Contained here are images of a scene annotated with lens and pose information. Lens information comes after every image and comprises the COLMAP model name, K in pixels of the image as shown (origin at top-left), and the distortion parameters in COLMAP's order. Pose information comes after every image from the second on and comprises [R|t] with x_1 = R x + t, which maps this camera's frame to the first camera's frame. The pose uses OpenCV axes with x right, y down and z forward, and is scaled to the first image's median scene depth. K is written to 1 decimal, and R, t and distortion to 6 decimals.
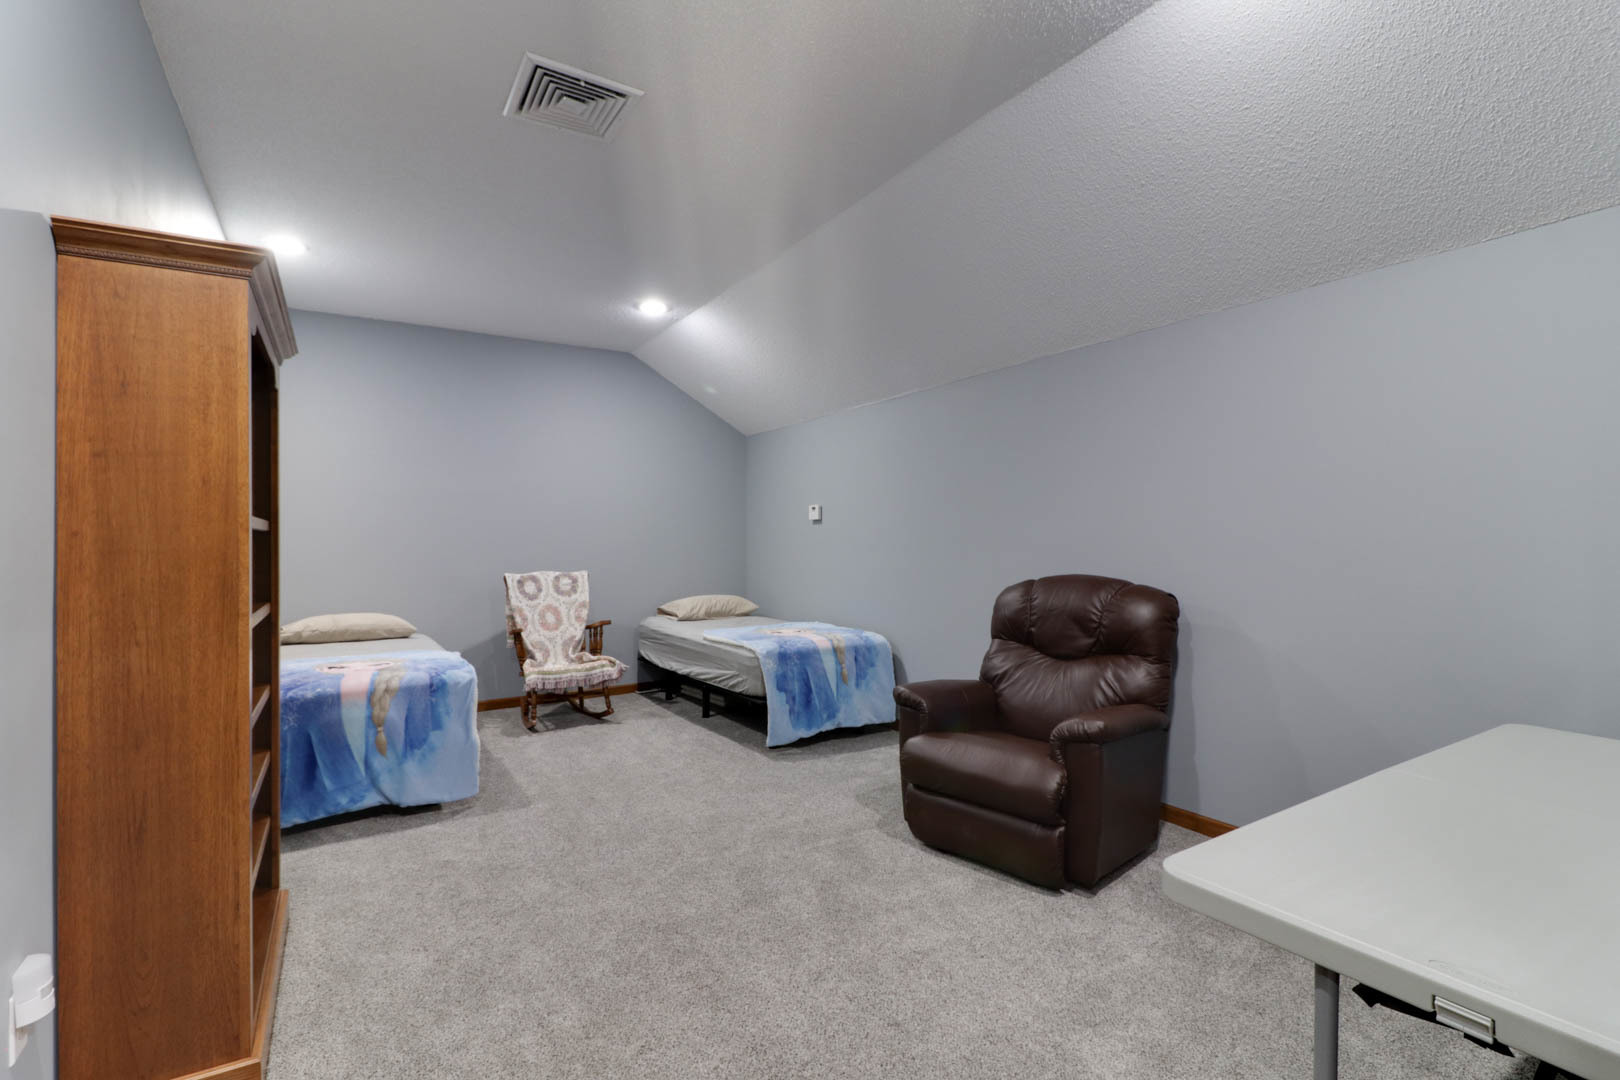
lens RADIAL K [[756.0, 0, 810.8], [0, 756.0, 541.4], [0, 0, 1]] dist [-0.006209, -0.000501]
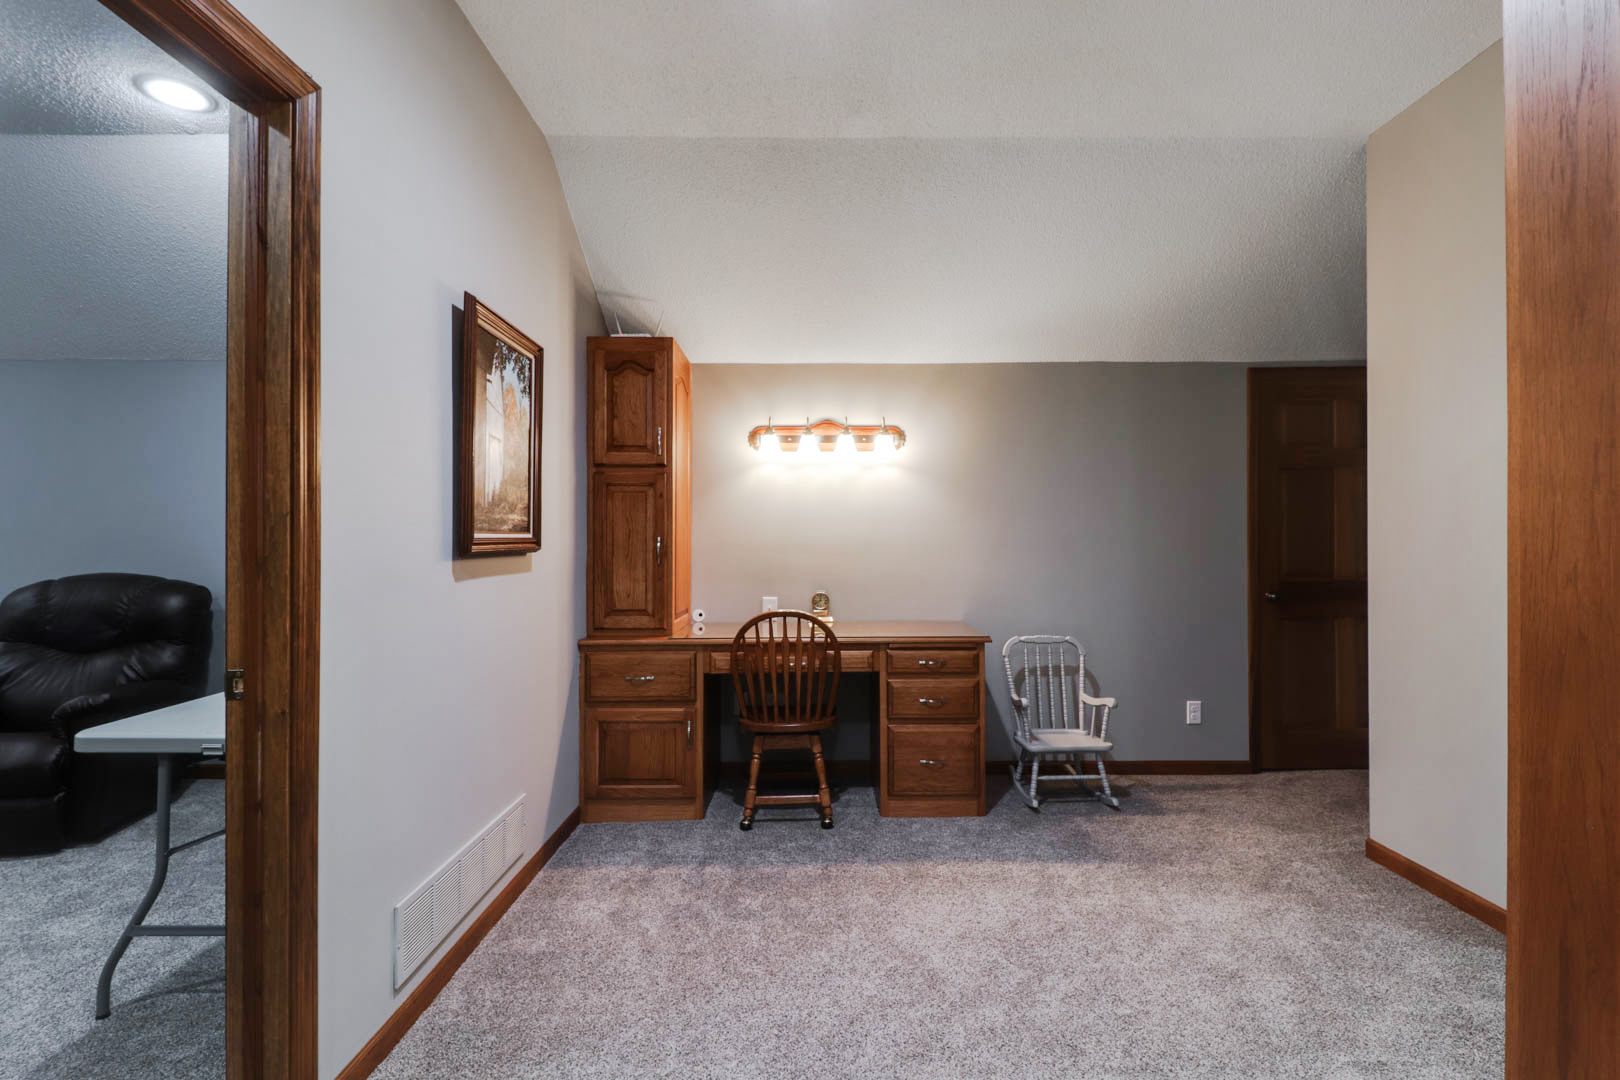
lens RADIAL K [[756.0, 0, 808.7], [0, 756.0, 536.6], [0, 0, 1]] dist [-0.006209, -0.000501]
pose [[0.522422, 0.012109, 0.852601, -0.038631], [-0.004452, 0.999924, -0.011473, 0.000017], [-0.852675, 0.002199, 0.522437, -0.442361]]
